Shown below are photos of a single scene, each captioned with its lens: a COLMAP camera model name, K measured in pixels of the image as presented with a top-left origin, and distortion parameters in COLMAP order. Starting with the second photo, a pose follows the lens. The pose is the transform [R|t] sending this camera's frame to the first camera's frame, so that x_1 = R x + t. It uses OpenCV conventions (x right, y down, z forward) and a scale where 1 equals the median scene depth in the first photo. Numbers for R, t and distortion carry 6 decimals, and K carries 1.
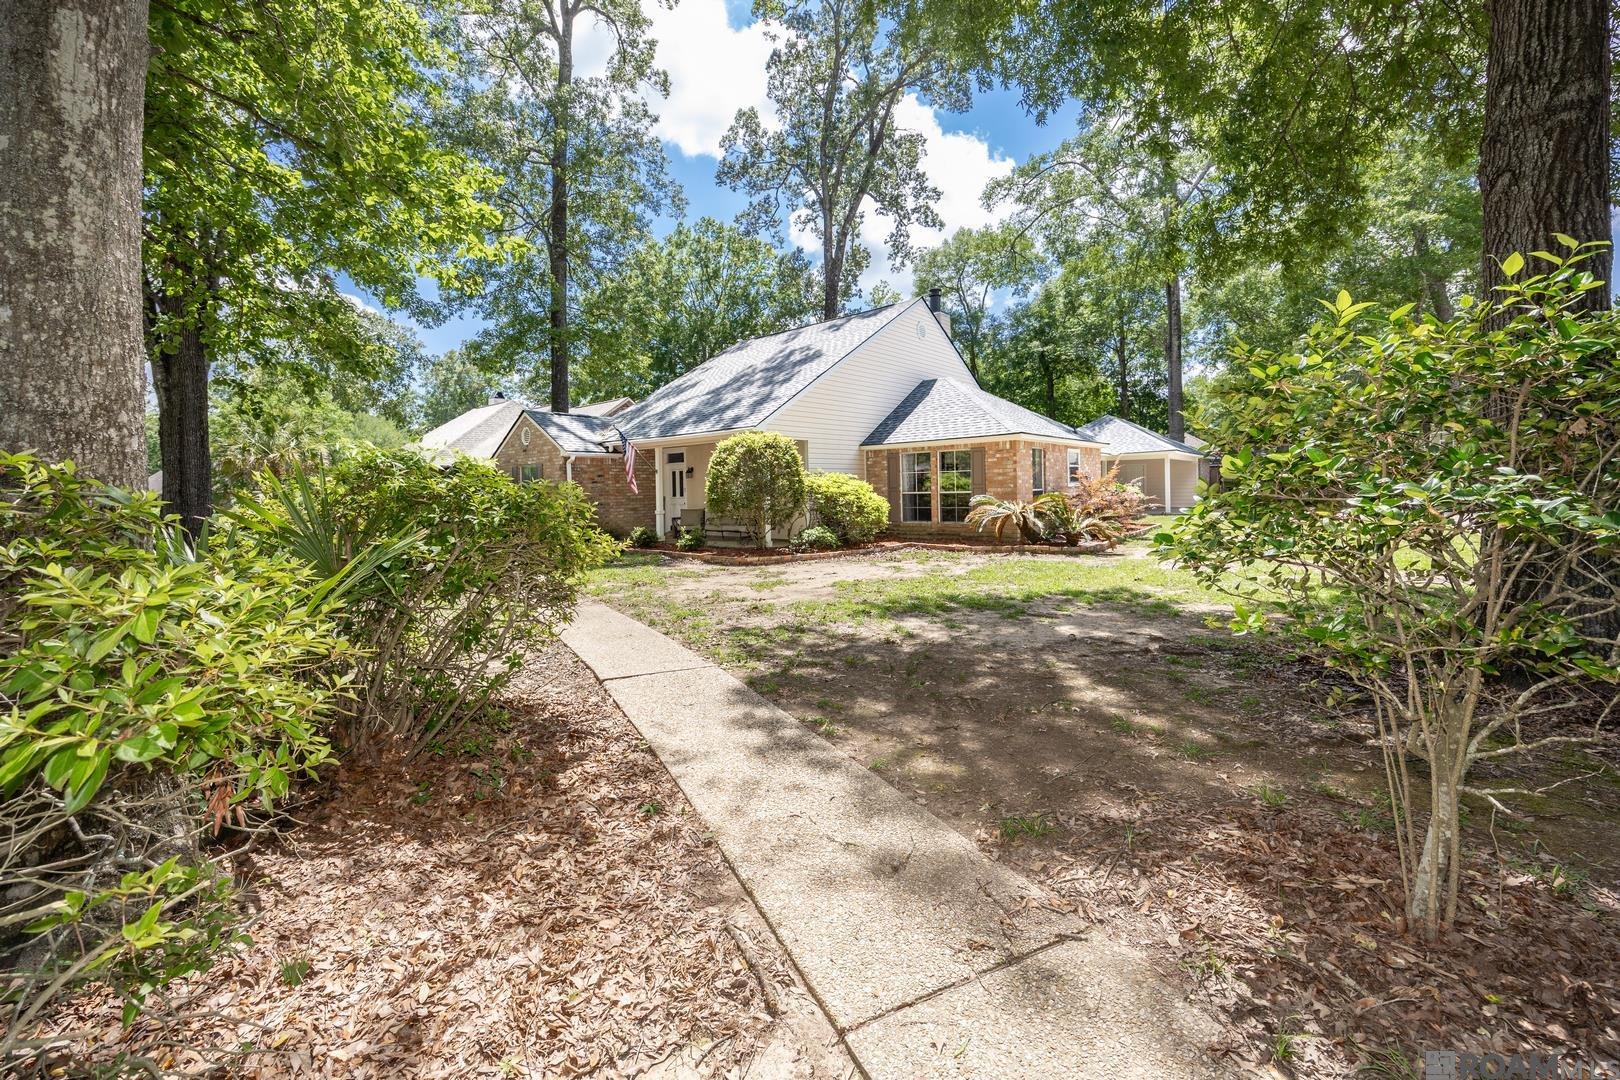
lens RADIAL K [[654.2, 0, 777.8], [0, 654.2, 491.4], [0, 0, 1]] dist [-0.000968, -0.000202]
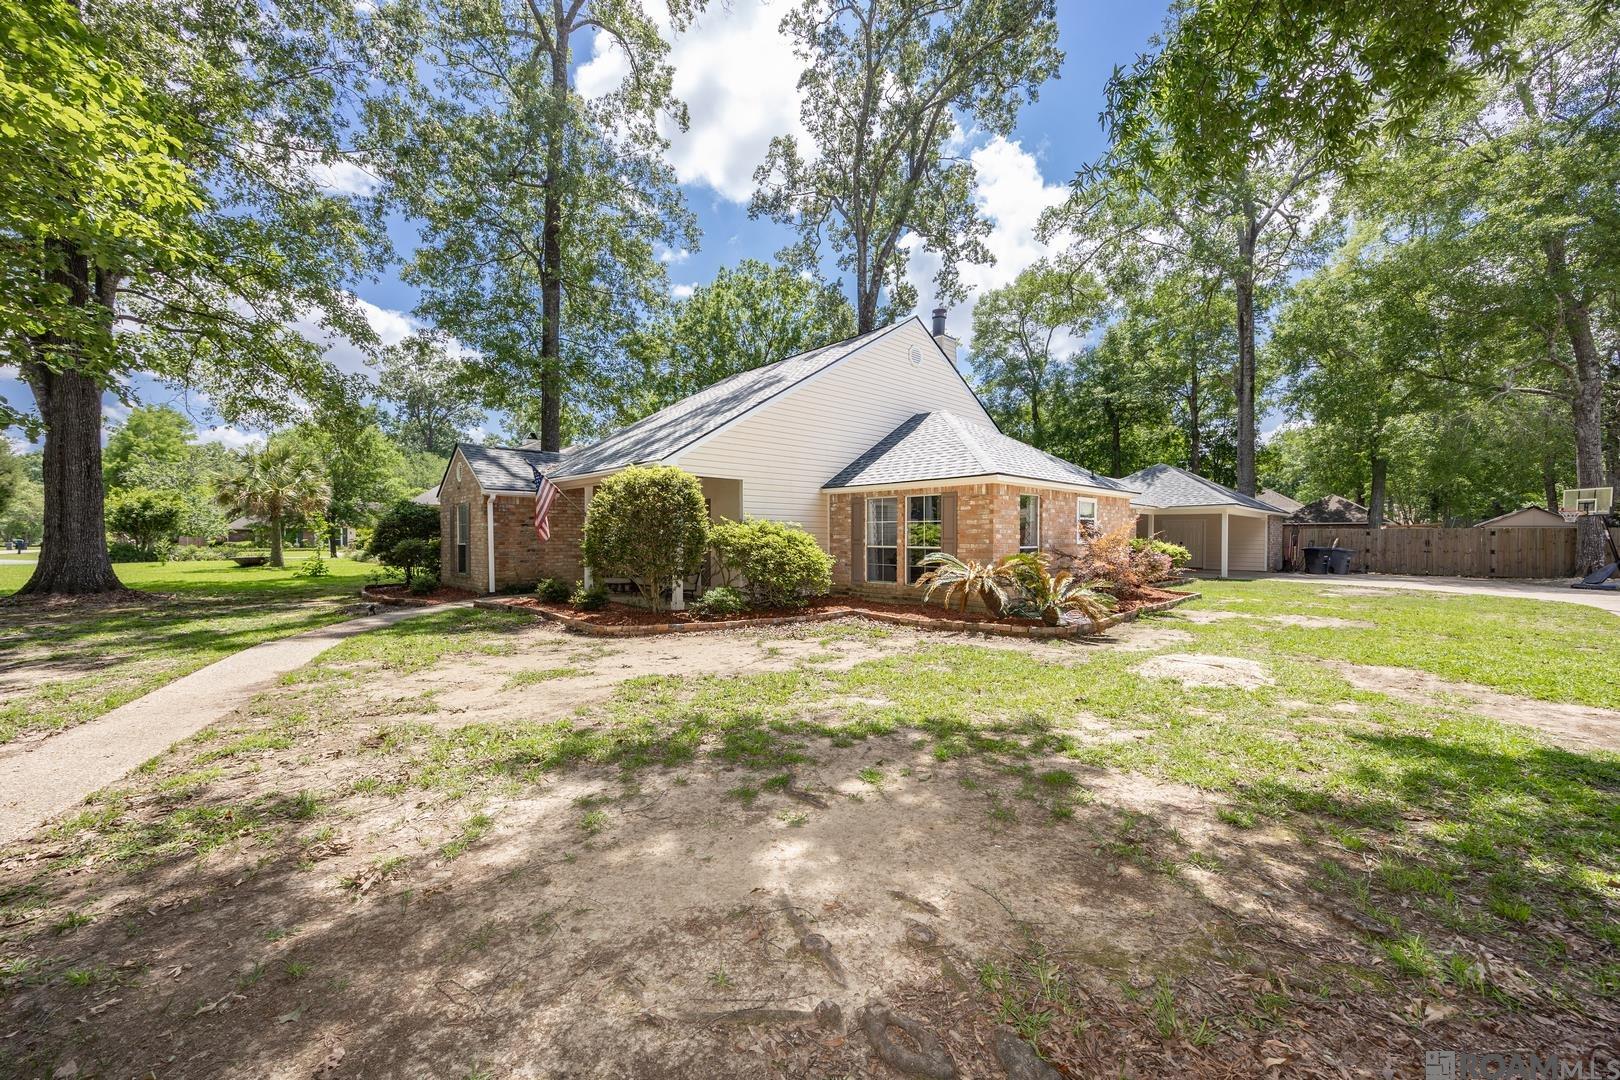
lens RADIAL K [[626.8, 0, 802.8], [0, 626.8, 537.5], [0, 0, 1]] dist [-0.000293, 0.000111]
pose [[0.995898, 0.025960, -0.086683, 0.082427], [-0.025959, 0.999662, 0.001138, -0.003505], [0.086683, 0.001117, 0.996235, 0.095319]]
